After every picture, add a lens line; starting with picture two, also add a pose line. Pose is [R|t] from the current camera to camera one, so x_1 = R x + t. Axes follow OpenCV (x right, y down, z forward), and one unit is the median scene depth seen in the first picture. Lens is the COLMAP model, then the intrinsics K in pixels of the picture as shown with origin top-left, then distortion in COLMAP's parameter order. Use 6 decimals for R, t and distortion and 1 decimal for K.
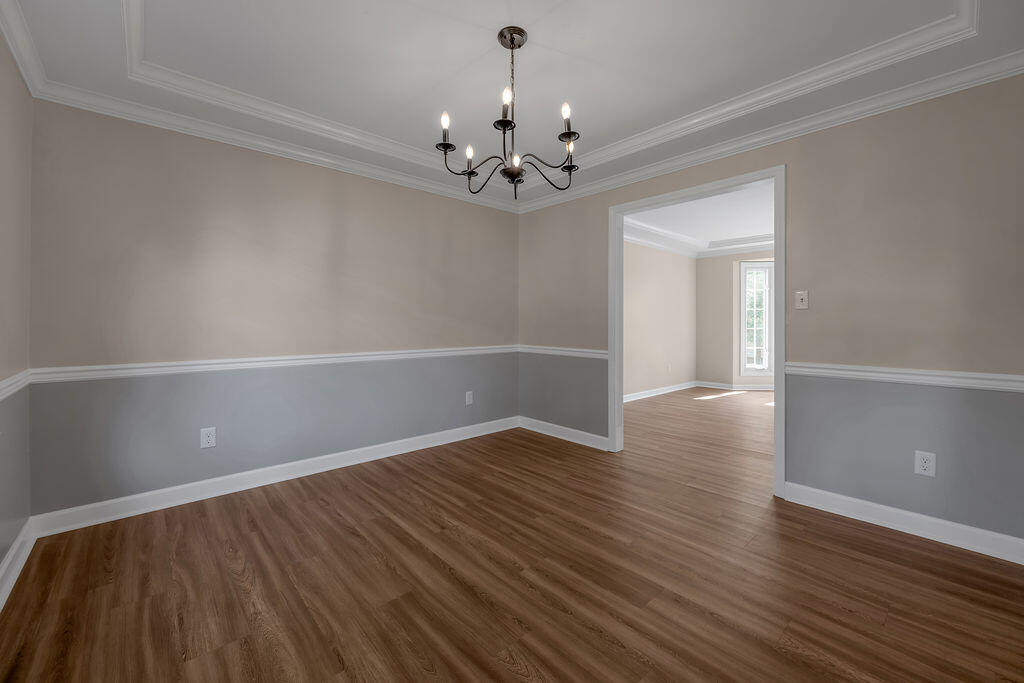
lens RADIAL K [[414.2, 0, 518.9], [0, 414.2, 322.8], [0, 0, 1]] dist [-0.003959, 0.000181]
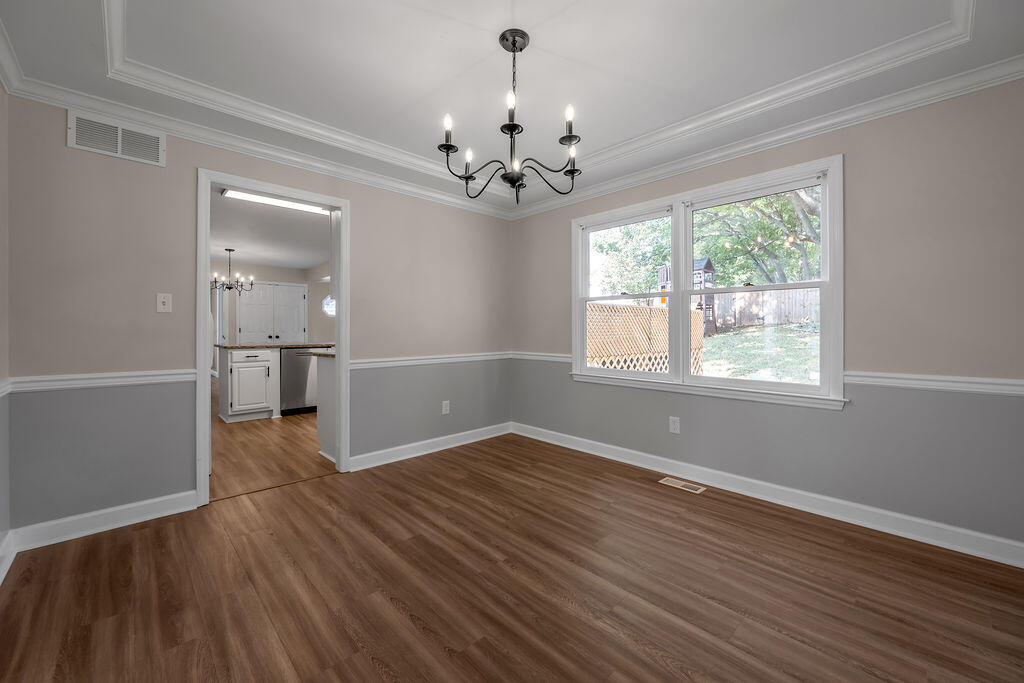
lens RADIAL K [[408.2, 0, 512.6], [0, 408.2, 323.3], [0, 0, 1]] dist [-0.006488, -0.000717]
pose [[-0.999927, 0.001543, -0.011958, 0.000009], [0.001722, 0.999886, -0.014985, 0.001347], [0.011933, -0.015005, -0.999816, 1.752232]]
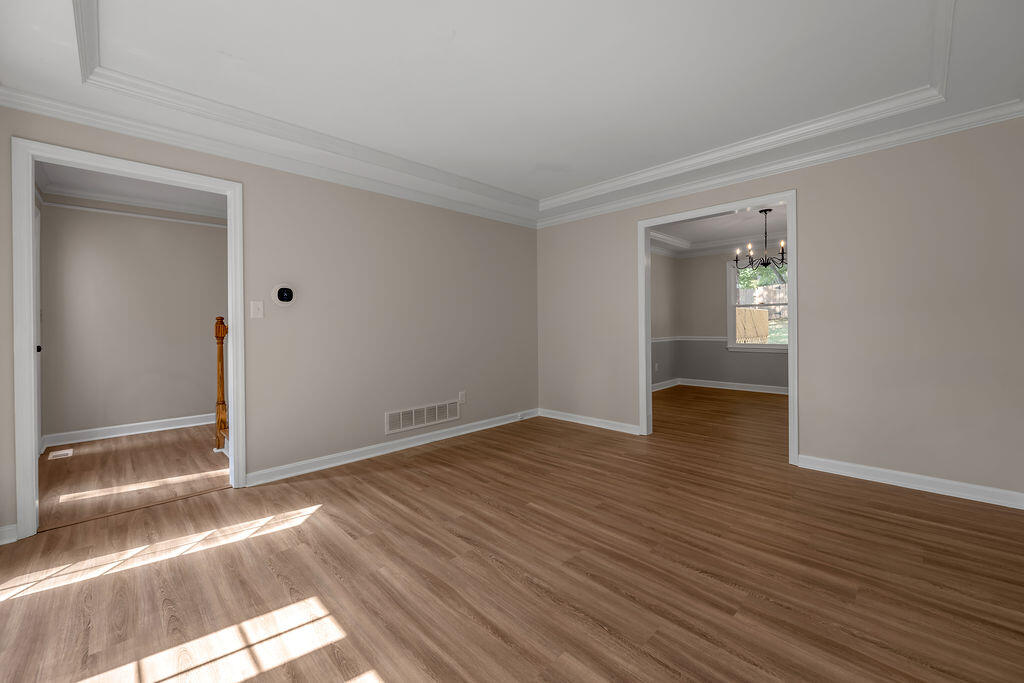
lens RADIAL K [[408.2, 0, 516.8], [0, 408.2, 328.7], [0, 0, 1]] dist [-0.006488, -0.000717]
pose [[-0.999407, 0.013877, -0.031512, 1.429754], [0.013697, 0.999889, 0.005921, 0.006062], [0.031591, 0.005486, -0.999486, 3.075680]]
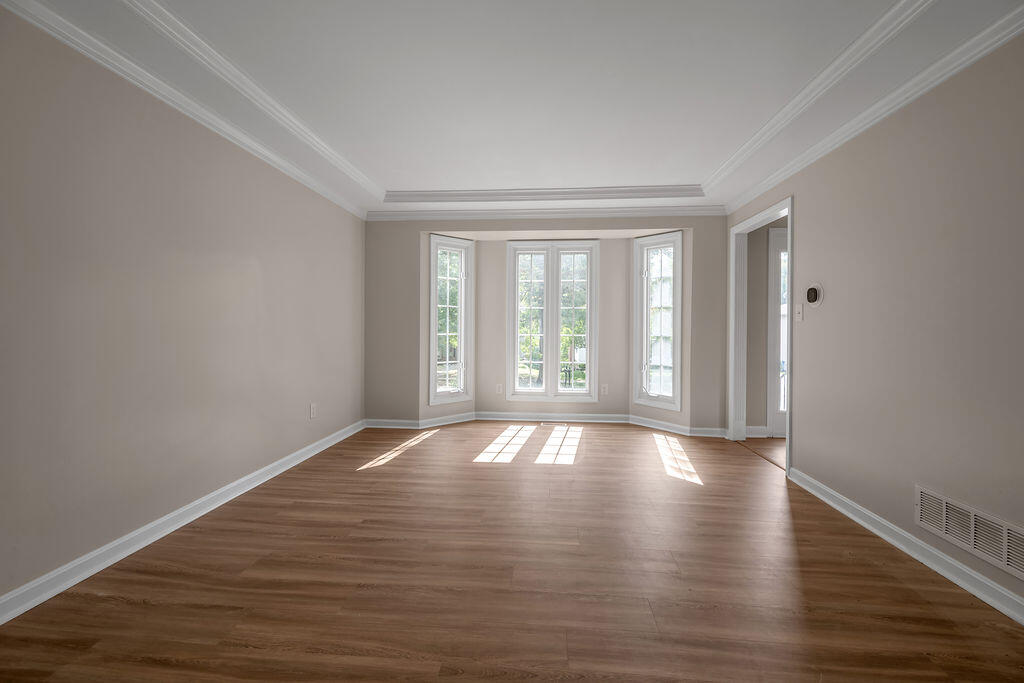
lens RADIAL K [[408.2, 0, 513.9], [0, 408.2, 331.8], [0, 0, 1]] dist [-0.006488, -0.000717]
pose [[0.738714, 0.000898, 0.674018, 0.612387], [-0.011768, 0.999864, 0.011566, 0.001688], [-0.673916, -0.016475, 0.738624, 1.343269]]
